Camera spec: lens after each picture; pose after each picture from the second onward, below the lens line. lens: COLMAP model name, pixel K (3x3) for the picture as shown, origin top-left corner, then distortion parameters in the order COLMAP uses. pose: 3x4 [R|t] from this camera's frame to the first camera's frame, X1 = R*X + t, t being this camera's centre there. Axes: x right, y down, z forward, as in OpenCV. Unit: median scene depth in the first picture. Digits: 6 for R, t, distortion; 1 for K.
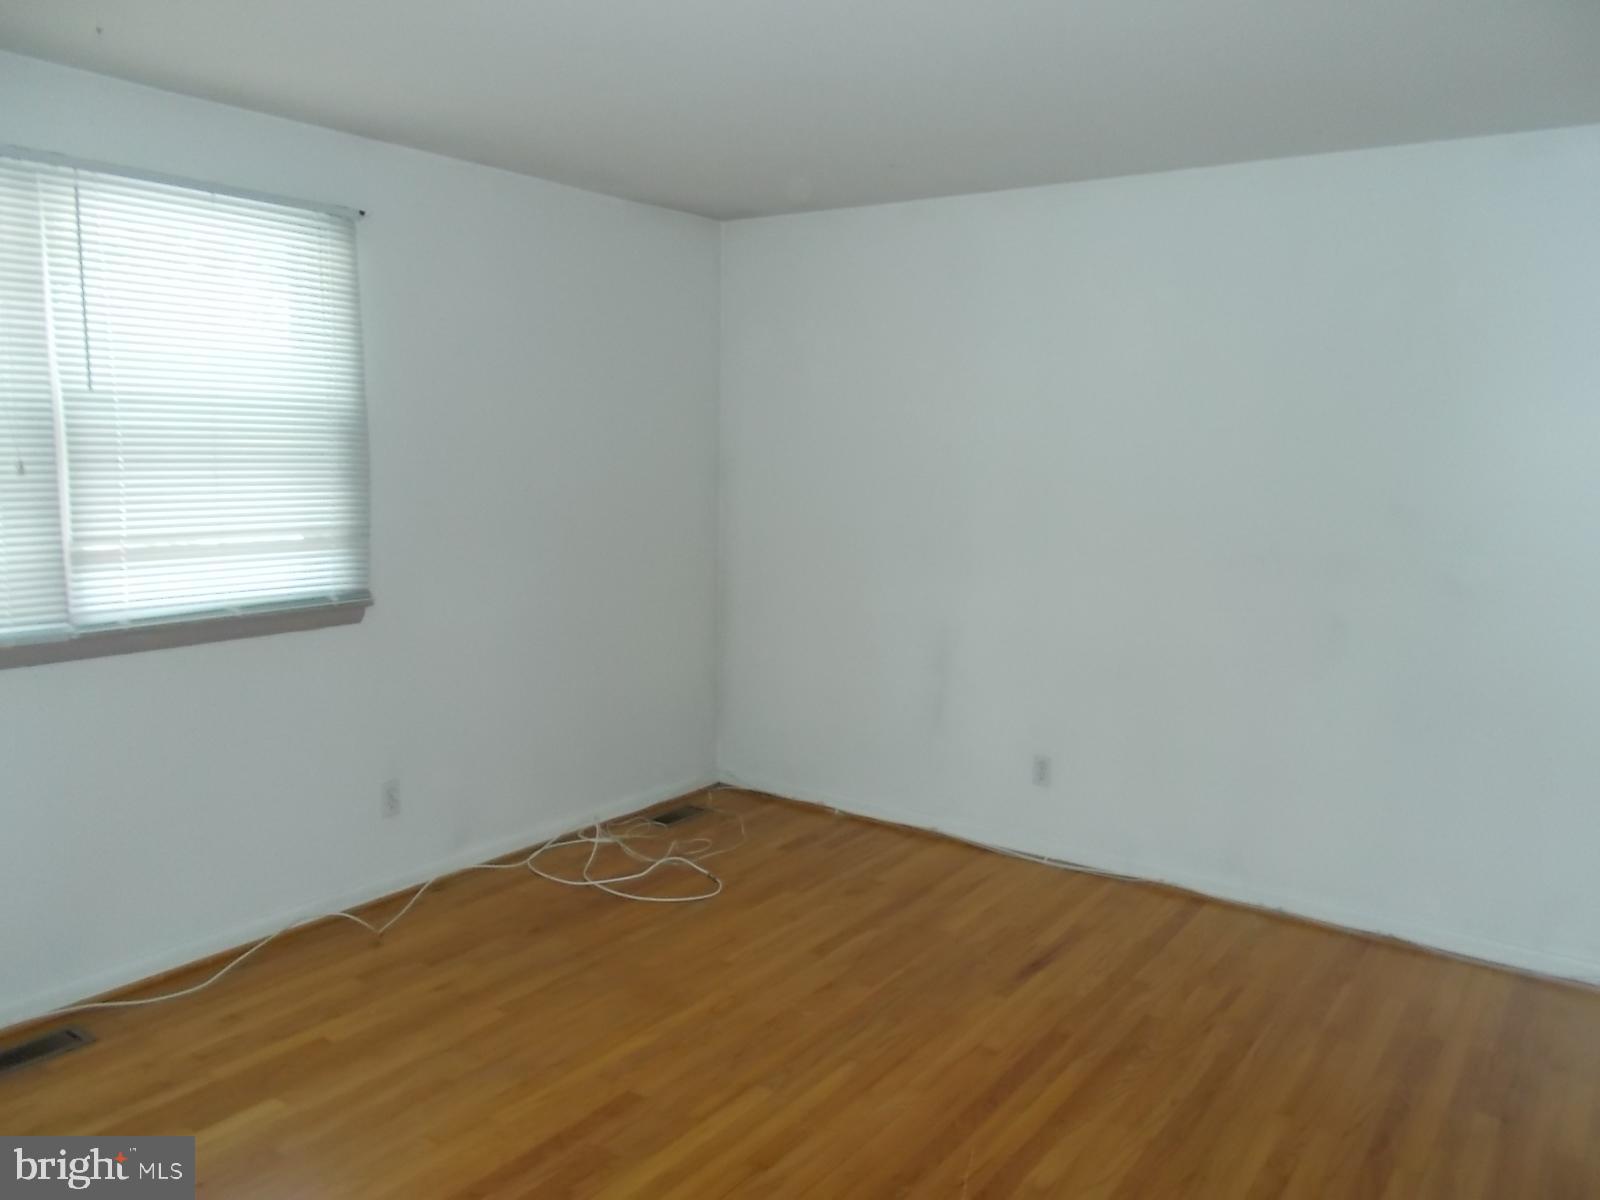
lens RADIAL K [[1213.0, 0, 804.8], [0, 1213.0, 595.1], [0, 0, 1]] dist [0.009639, 0.001078]
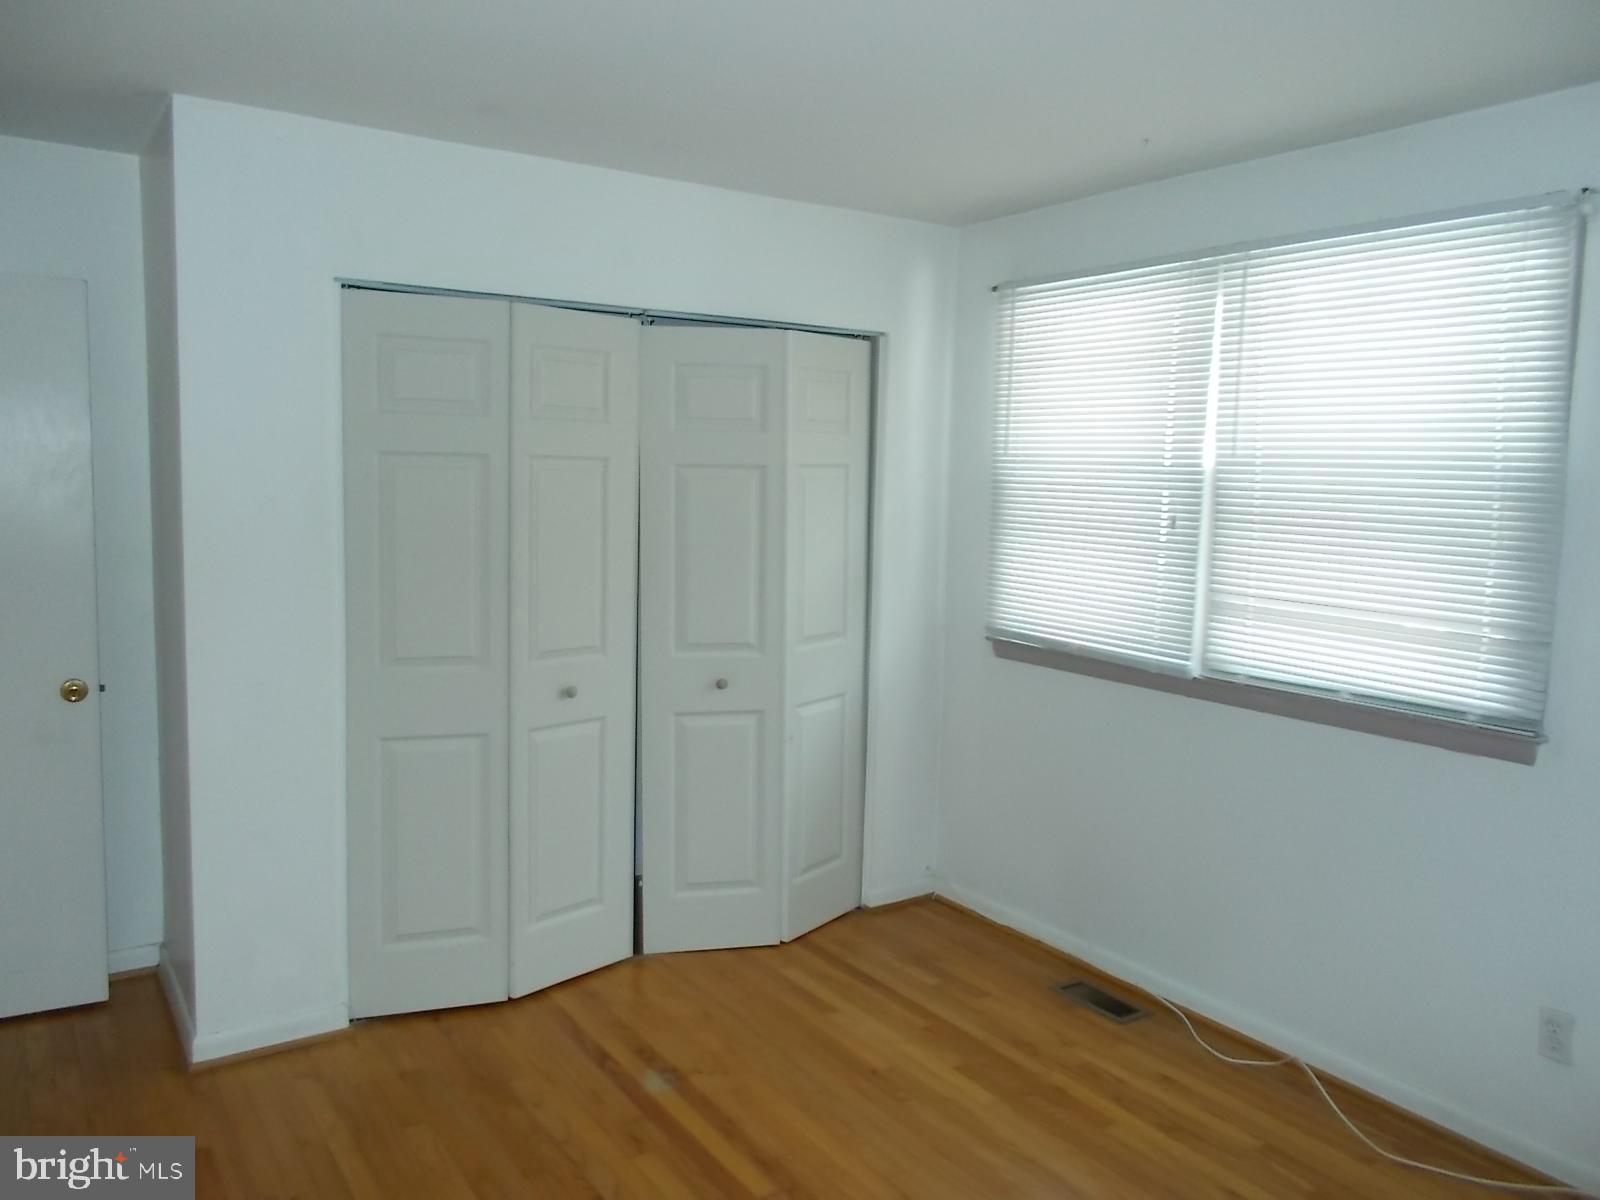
lens RADIAL K [[1213.0, 0, 798.5], [0, 1213.0, 597.8], [0, 0, 1]] dist [0.009639, 0.001078]
pose [[-0.341452, 0.074671, -0.936928, 0.531621], [-0.151884, 0.979354, 0.133405, -0.123687], [0.927546, 0.187855, -0.323061, 0.969611]]
